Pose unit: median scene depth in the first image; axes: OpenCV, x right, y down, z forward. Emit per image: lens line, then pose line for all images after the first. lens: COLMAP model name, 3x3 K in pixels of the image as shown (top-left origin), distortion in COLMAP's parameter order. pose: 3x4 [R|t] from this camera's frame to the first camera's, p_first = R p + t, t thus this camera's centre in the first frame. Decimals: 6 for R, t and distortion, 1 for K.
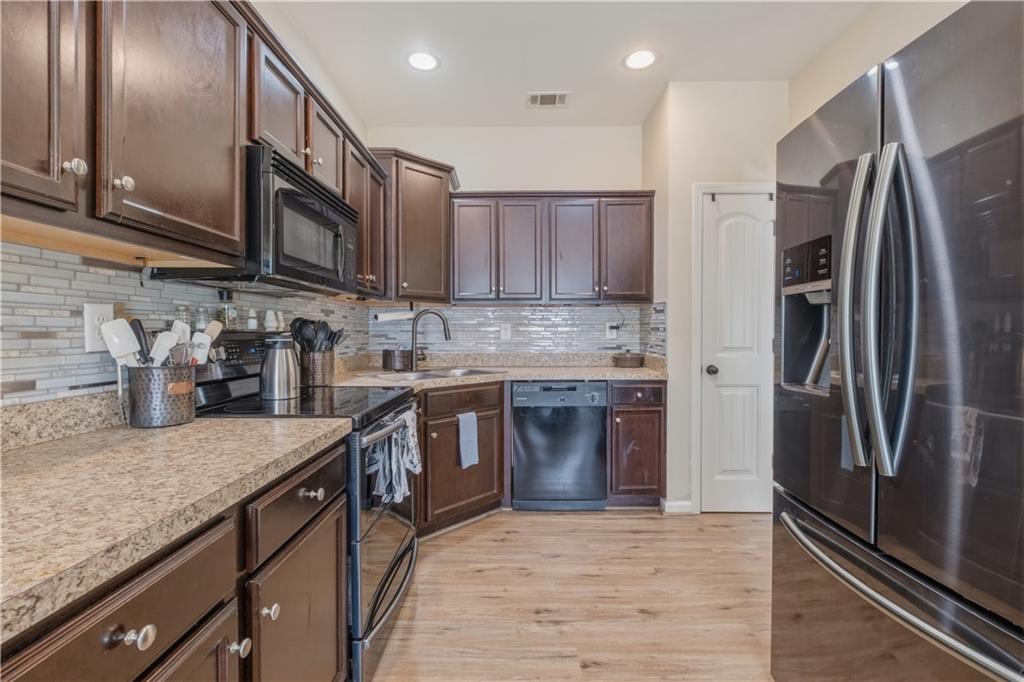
lens RADIAL K [[457.7, 0, 507.2], [0, 457.7, 338.8], [0, 0, 1]] dist [0.002231, -0.005401]
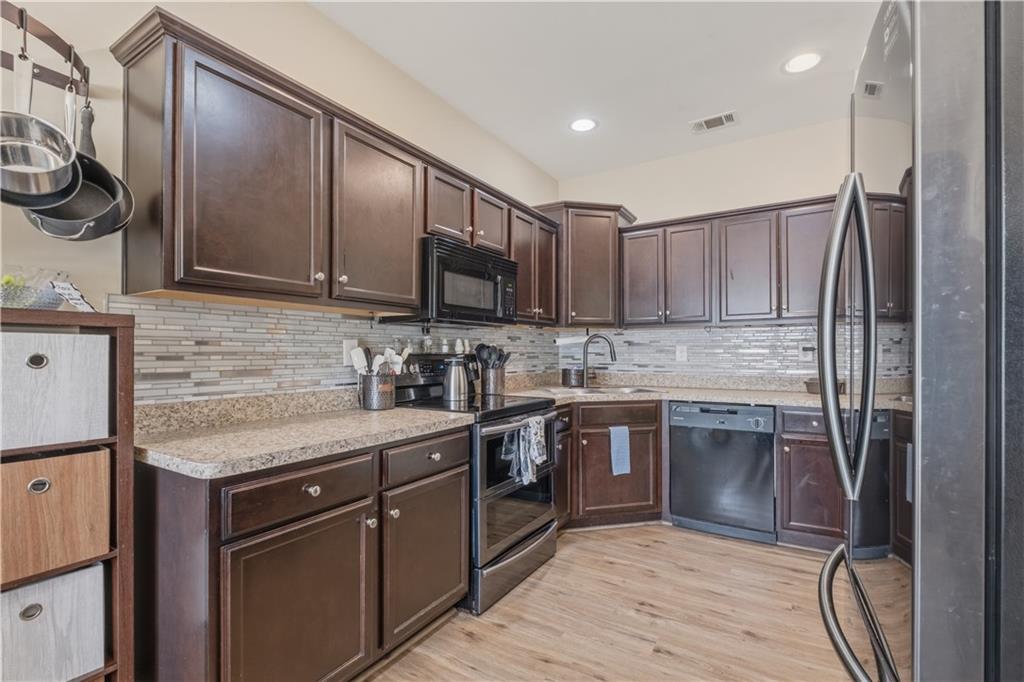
lens RADIAL K [[457.7, 0, 508.3], [0, 457.7, 352.7], [0, 0, 1]] dist [0.002231, -0.005401]
pose [[0.850982, -0.000595, -0.525195, 0.324245], [-0.006893, 0.999901, -0.012301, -0.003389], [0.525150, 0.014088, 0.850893, -0.118621]]
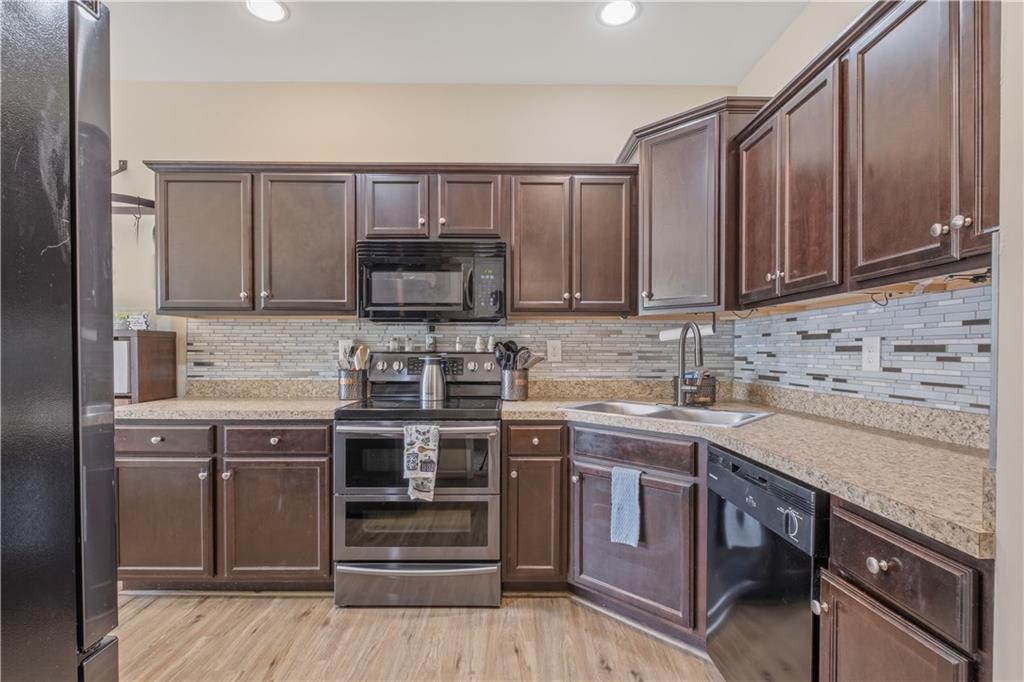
lens RADIAL K [[483.6, 0, 535.1], [0, 483.6, 359.9], [0, 0, 1]] dist [0.001600, 0.000299]
pose [[0.025318, 0.016062, -0.999550, 0.785624], [-0.018144, 0.999714, 0.015605, -0.017528], [0.999515, 0.017740, 0.025603, 1.006051]]
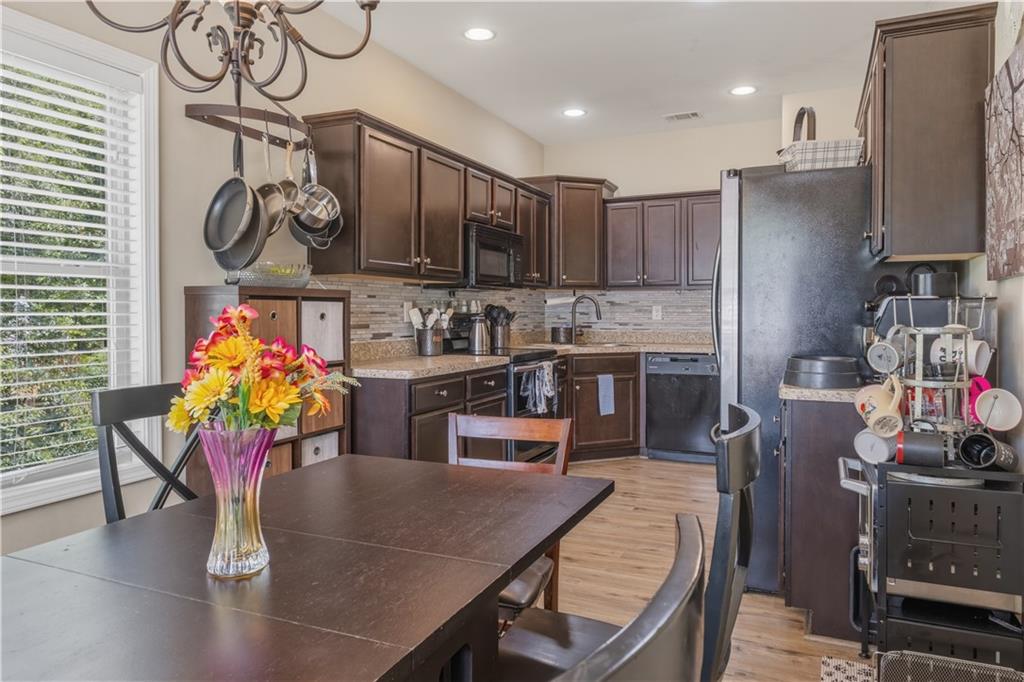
lens RADIAL K [[676.6, 0, 540.7], [0, 676.6, 326.9], [0, 0, 1]] dist [0.000229, 0.001112]
pose [[0.930654, 0.007792, -0.365818, 0.544988], [-0.004947, 0.999950, 0.008713, 0.009857], [0.365868, -0.006299, 0.930646, -1.071023]]
